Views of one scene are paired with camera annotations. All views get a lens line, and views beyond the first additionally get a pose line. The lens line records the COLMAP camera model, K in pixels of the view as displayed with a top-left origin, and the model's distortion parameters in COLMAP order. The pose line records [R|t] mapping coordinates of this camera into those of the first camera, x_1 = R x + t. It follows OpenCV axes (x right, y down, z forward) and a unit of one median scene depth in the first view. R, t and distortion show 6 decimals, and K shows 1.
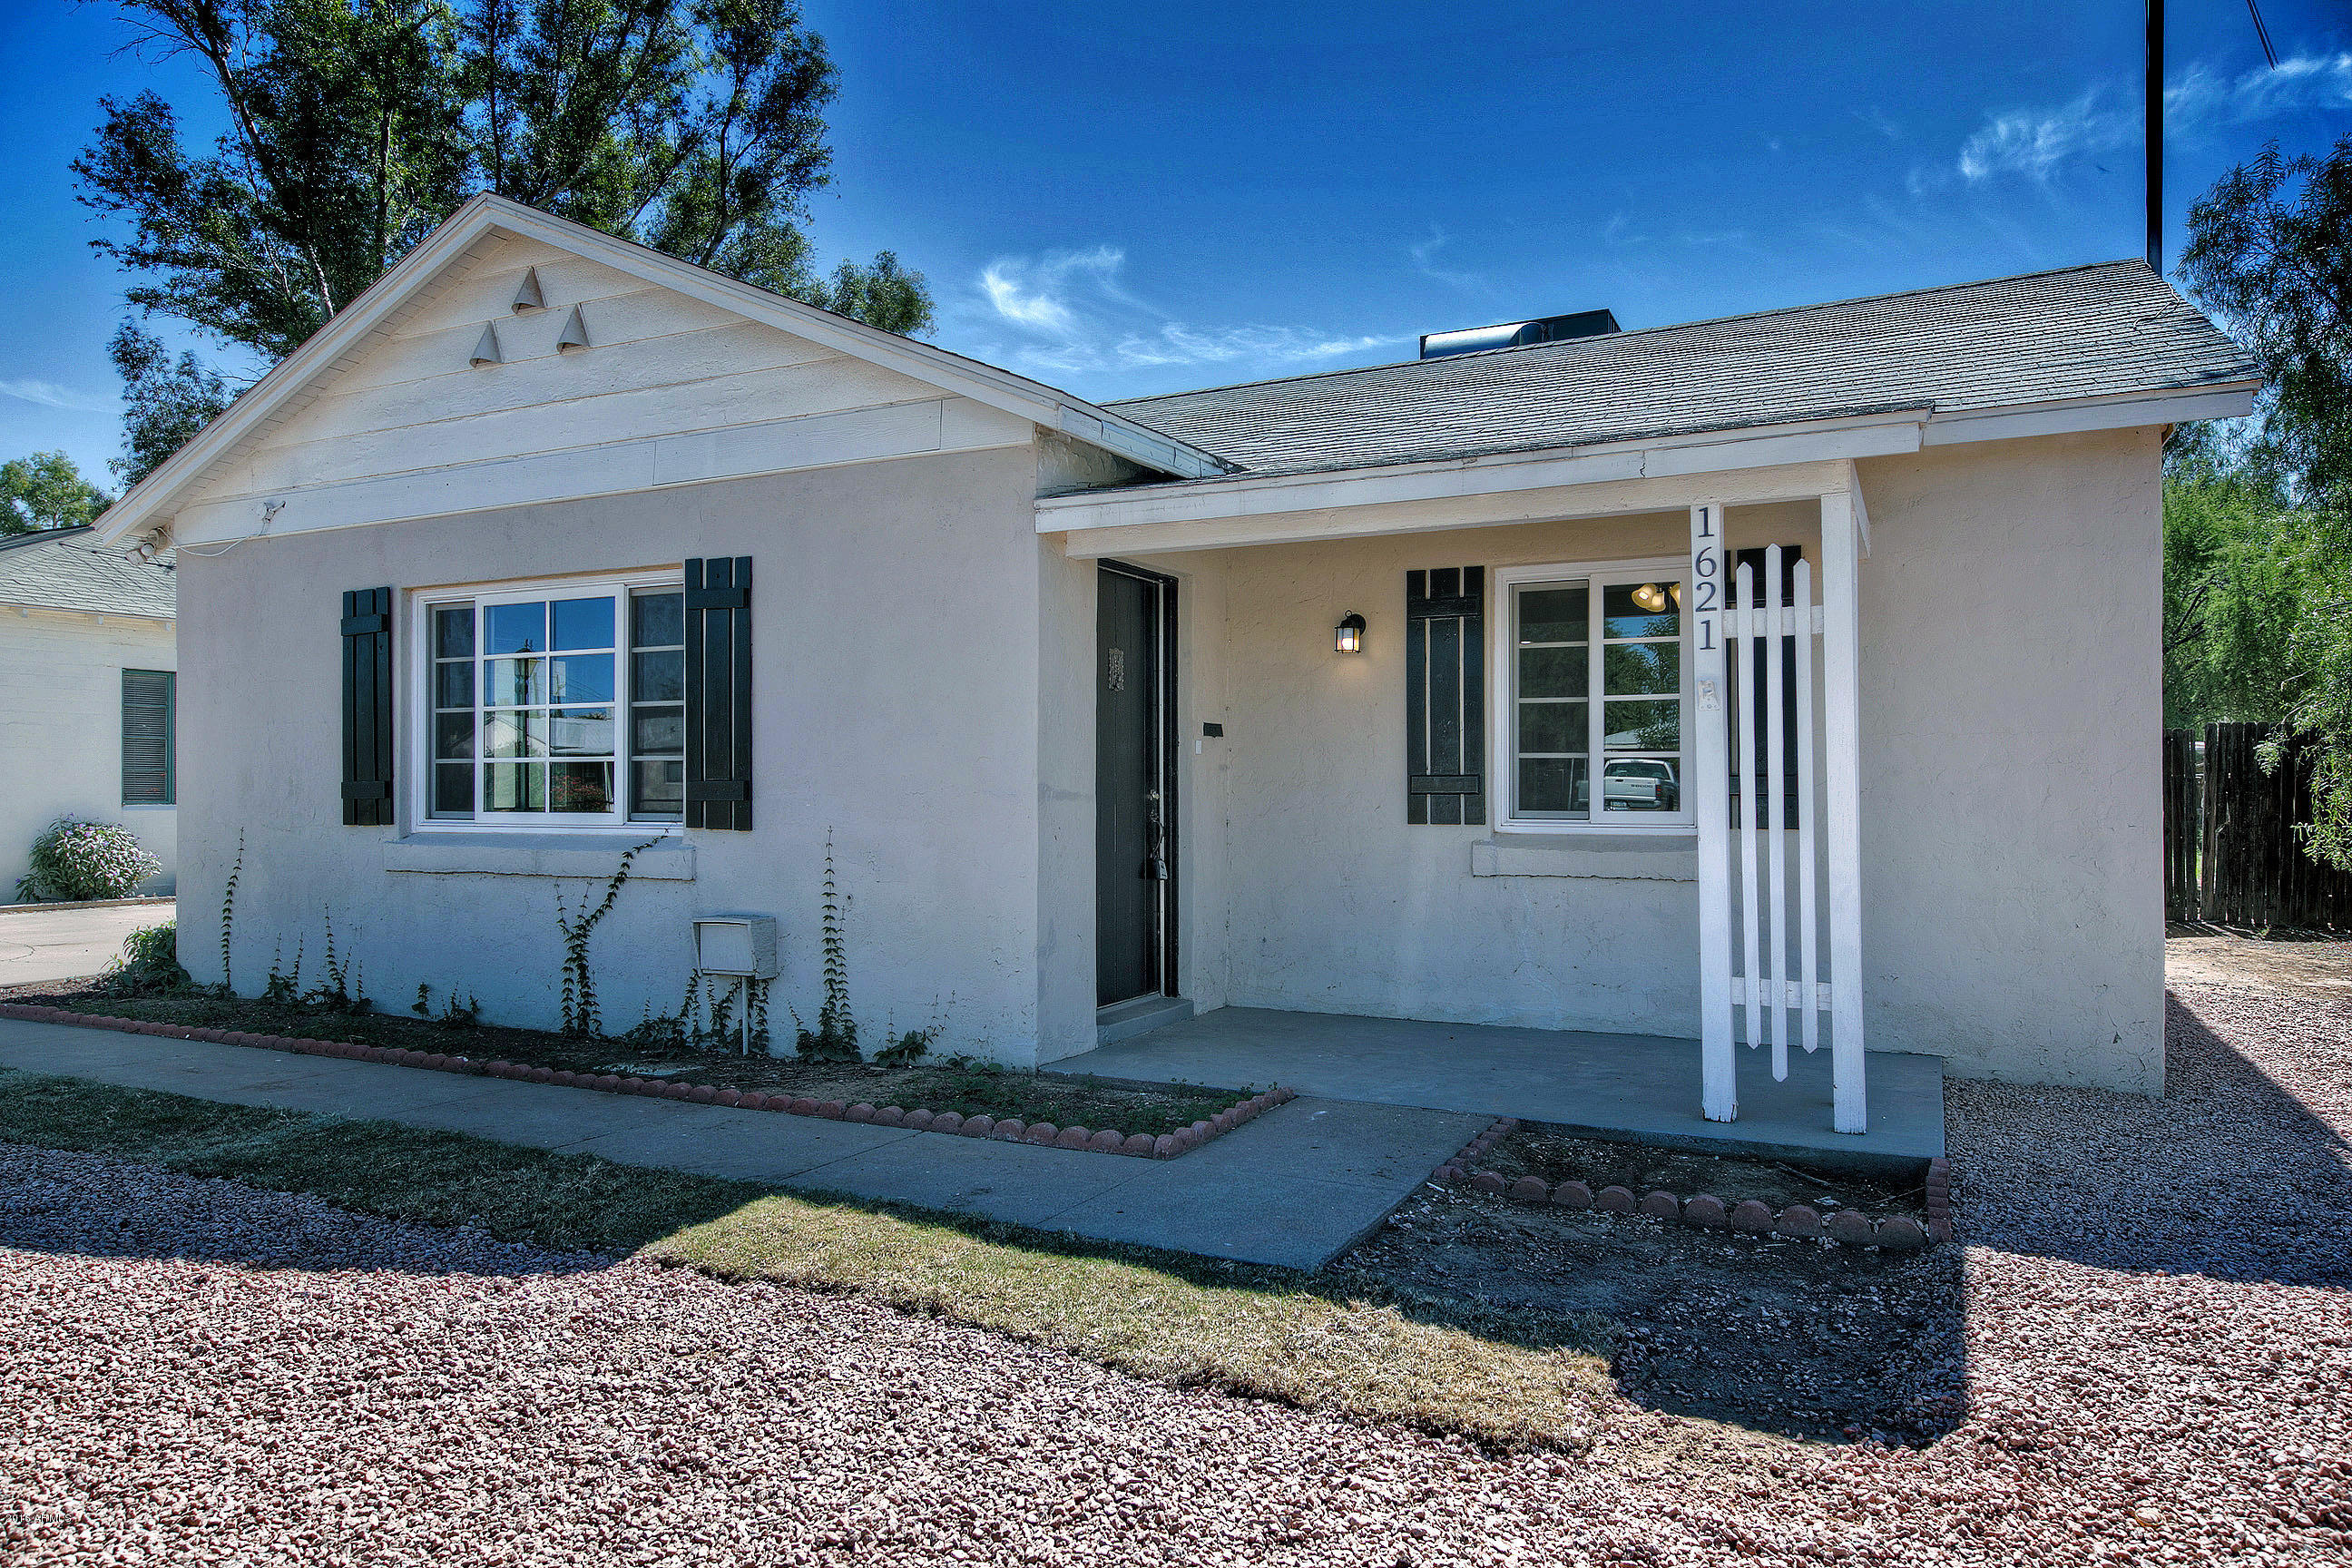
lens RADIAL K [[1517.4, 0, 1108.8], [0, 1517.4, 768.7], [0, 0, 1]] dist [0.012364, 0.001325]
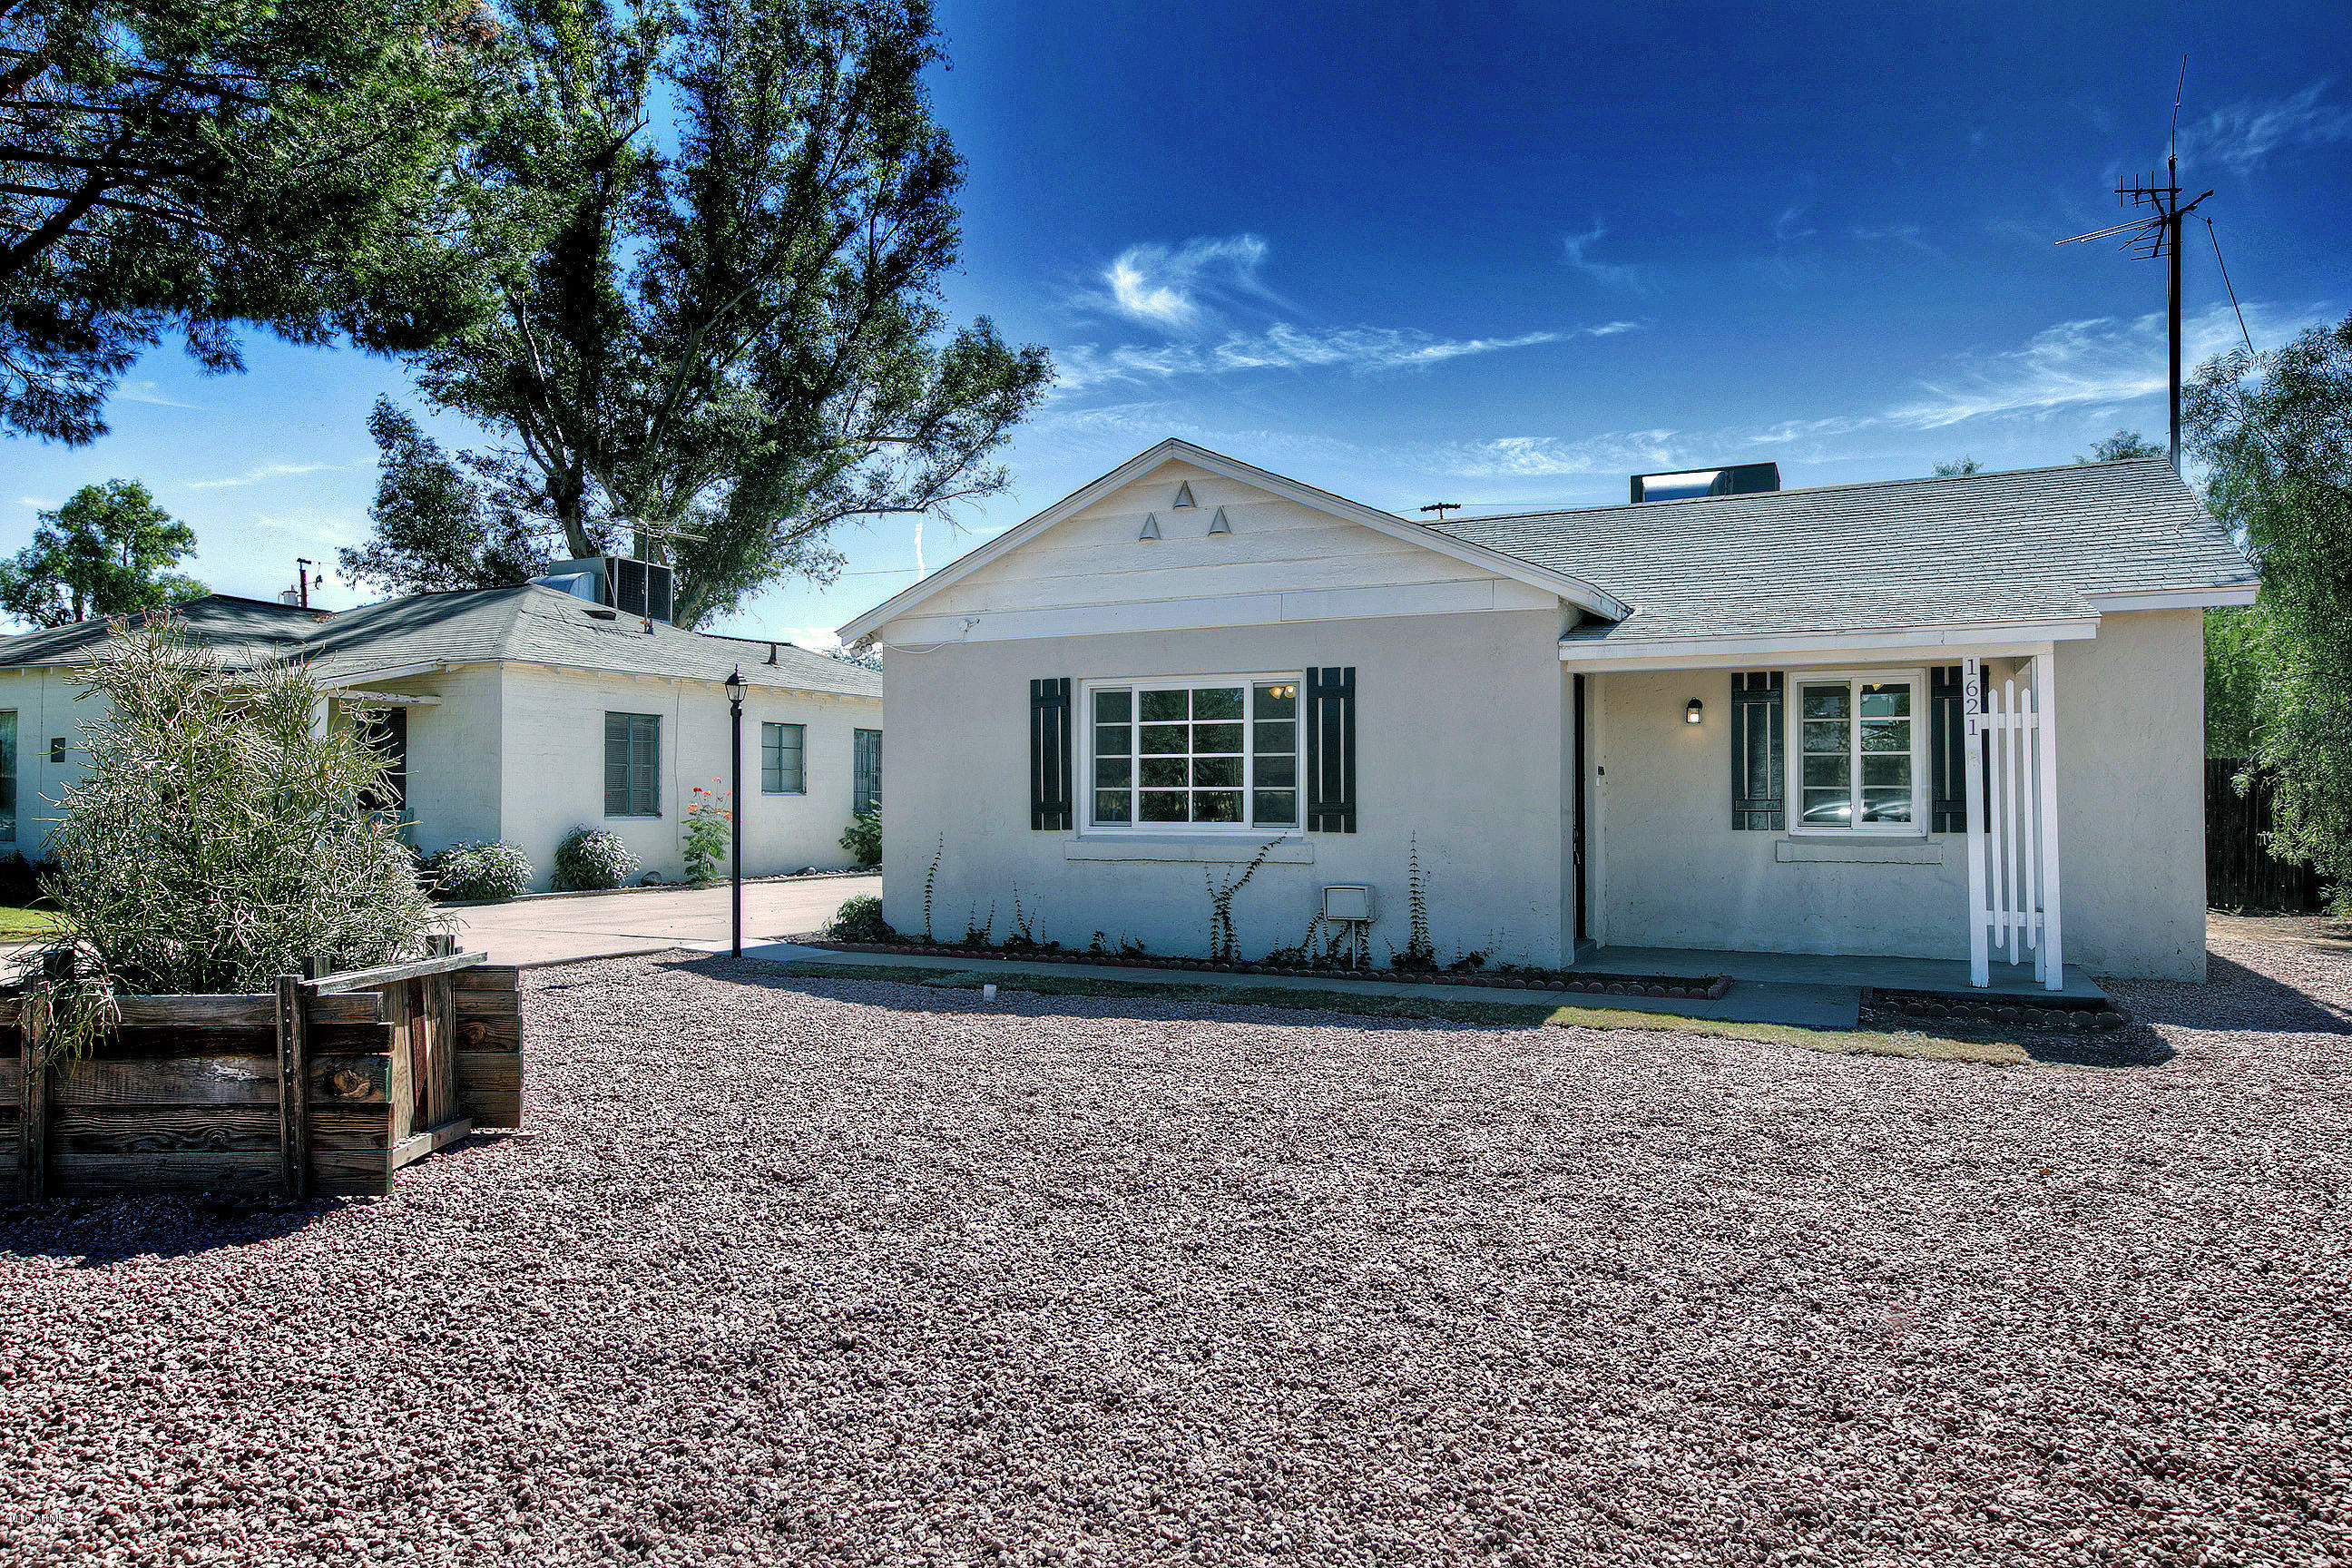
lens RADIAL K [[1517.4, 0, 1108.8], [0, 1517.4, 768.7], [0, 0, 1]] dist [0.012364, 0.001325]
pose [[0.999623, 0.002261, 0.027354, -0.503585], [-0.002035, 0.999964, -0.008293, -0.013650], [-0.027372, 0.008234, 0.999591, -0.589960]]
